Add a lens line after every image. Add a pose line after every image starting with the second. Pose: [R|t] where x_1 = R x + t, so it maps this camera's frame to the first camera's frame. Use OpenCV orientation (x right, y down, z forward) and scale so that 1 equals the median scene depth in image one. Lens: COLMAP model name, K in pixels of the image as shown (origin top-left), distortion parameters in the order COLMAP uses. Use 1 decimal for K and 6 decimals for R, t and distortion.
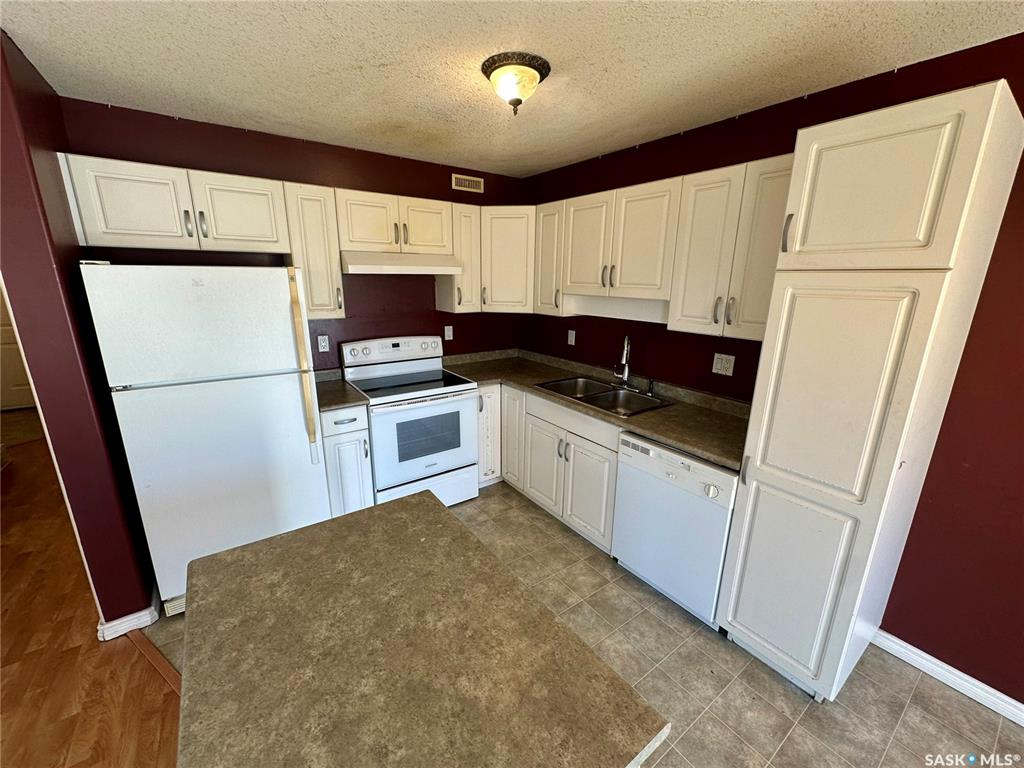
lens RADIAL K [[408.9, 0, 512.6], [0, 408.9, 384.5], [0, 0, 1]] dist [-0.001646, 0.000407]
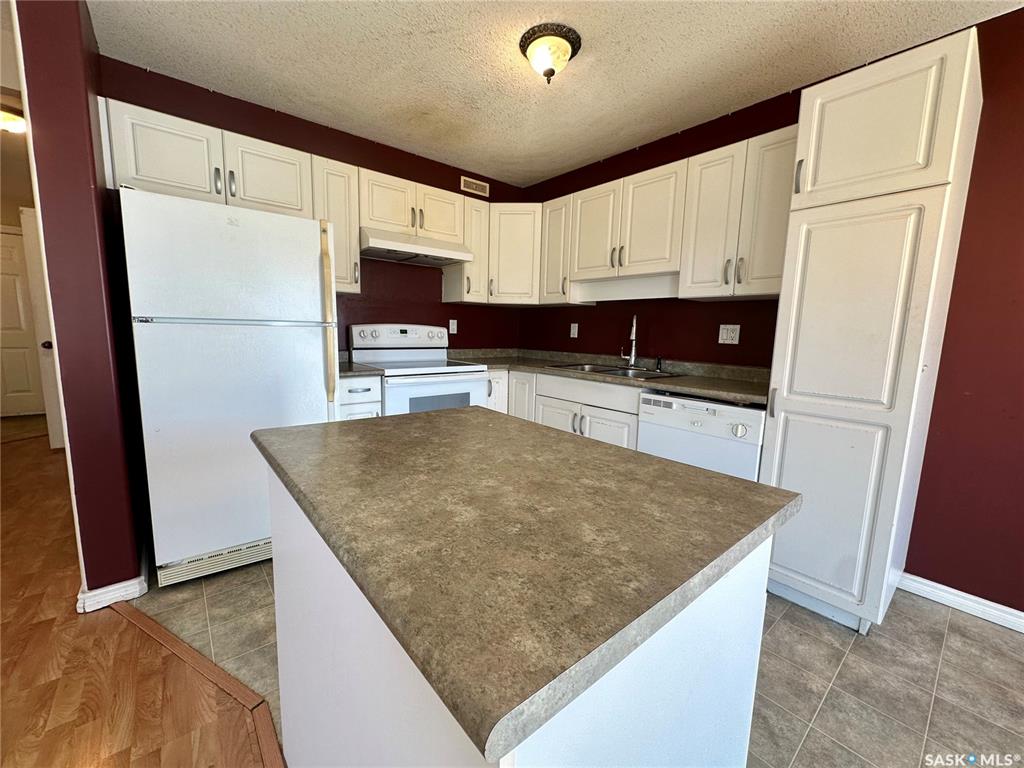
lens RADIAL K [[408.9, 0, 512.5], [0, 408.9, 384.8], [0, 0, 1]] dist [-0.001646, 0.000407]
pose [[0.997230, 0.003605, 0.074295, -0.154045], [0.005526, 0.992475, -0.122326, 0.258749], [-0.074177, 0.122397, 0.989705, 0.008236]]
